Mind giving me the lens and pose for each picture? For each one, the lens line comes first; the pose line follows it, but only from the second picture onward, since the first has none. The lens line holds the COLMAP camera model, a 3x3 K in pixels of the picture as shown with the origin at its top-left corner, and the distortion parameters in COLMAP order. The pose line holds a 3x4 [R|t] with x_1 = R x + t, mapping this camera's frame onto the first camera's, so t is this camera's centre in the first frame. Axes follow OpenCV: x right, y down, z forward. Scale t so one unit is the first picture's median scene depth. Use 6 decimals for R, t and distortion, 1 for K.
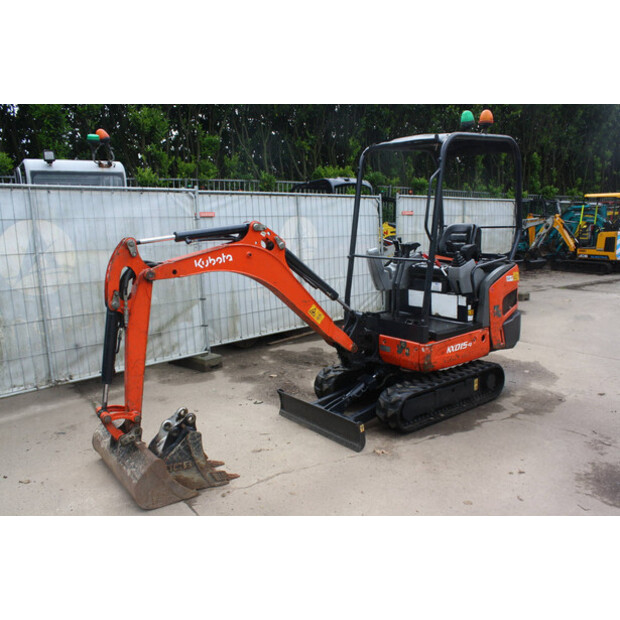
lens RADIAL K [[519.2, 0, 309.7], [0, 519.2, 320.1], [0, 0, 1]] dist [-0.171164, 0.147670]
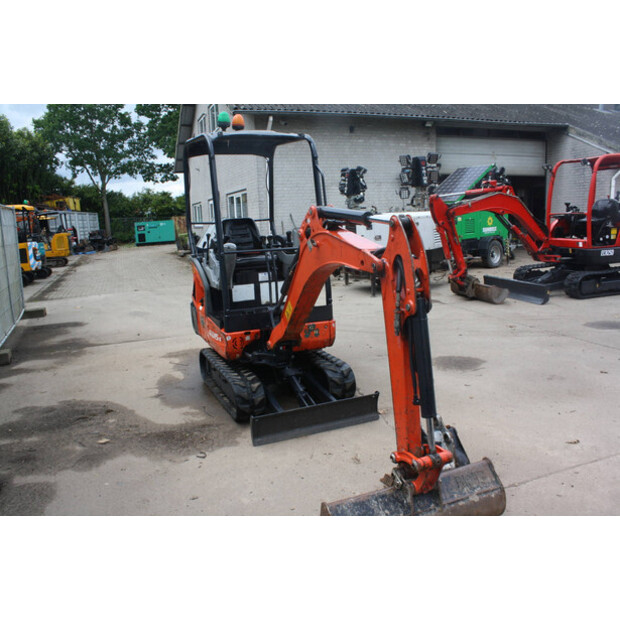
lens RADIAL K [[519.2, 0, 309.7], [0, 519.2, 320.1], [0, 0, 1]] dist [-0.171164, 0.147670]
pose [[0.253193, -0.180186, 0.950487, -0.738064], [0.216307, 0.968171, 0.125919, -0.091048], [-0.942923, 0.173715, 0.284110, 0.617537]]
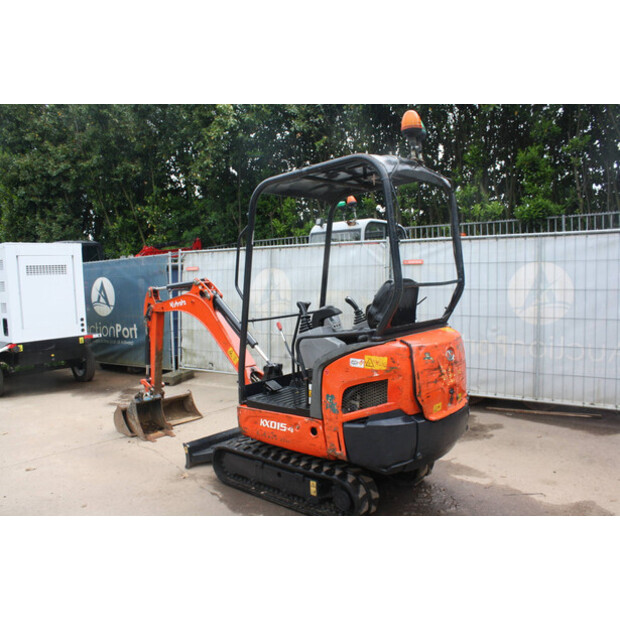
lens RADIAL K [[519.2, 0, 309.7], [0, 519.2, 320.1], [0, 0, 1]] dist [-0.171164, 0.147670]
pose [[0.212658, 0.104318, -0.971542, 1.011304], [-0.155740, 0.985193, 0.071695, -0.172877], [0.964636, 0.136062, 0.225756, 0.755273]]
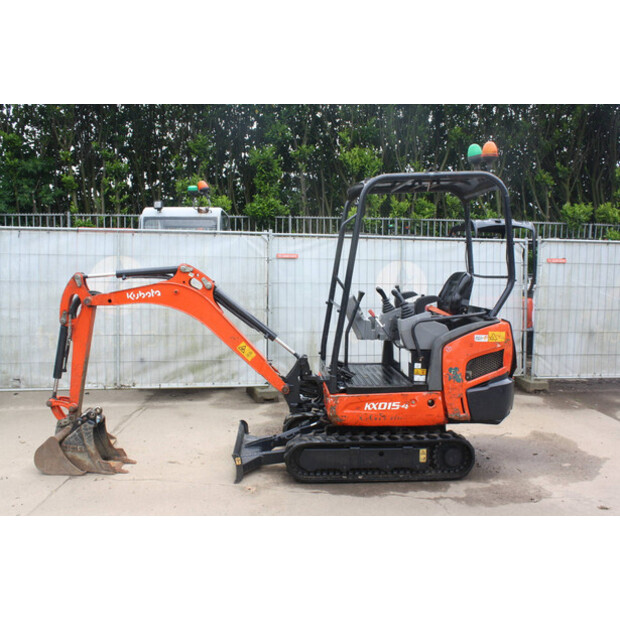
lens RADIAL K [[586.2, 0, 312.4], [0, 586.2, 323.8], [0, 0, 1]] dist [-0.110883, 0.012790]
pose [[0.832709, 0.084050, -0.547294, 0.665198], [-0.130077, 0.990445, -0.045805, -0.025094], [0.538215, 0.109333, 0.835686, 0.045354]]
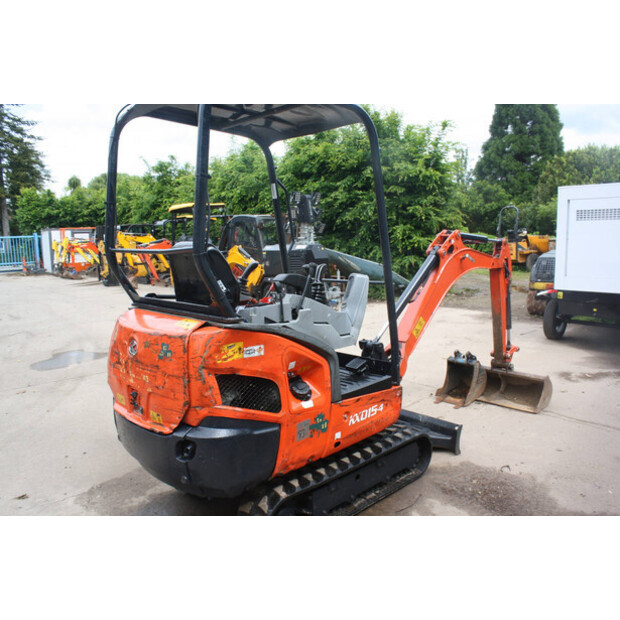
lens RADIAL K [[519.2, 0, 309.7], [0, 519.2, 320.1], [0, 0, 1]] dist [-0.171164, 0.147670]
pose [[-0.993941, 0.061153, -0.091335, 0.240836], [0.026162, 0.938684, 0.343784, -0.307555], [0.106758, 0.339312, -0.934596, 1.603500]]
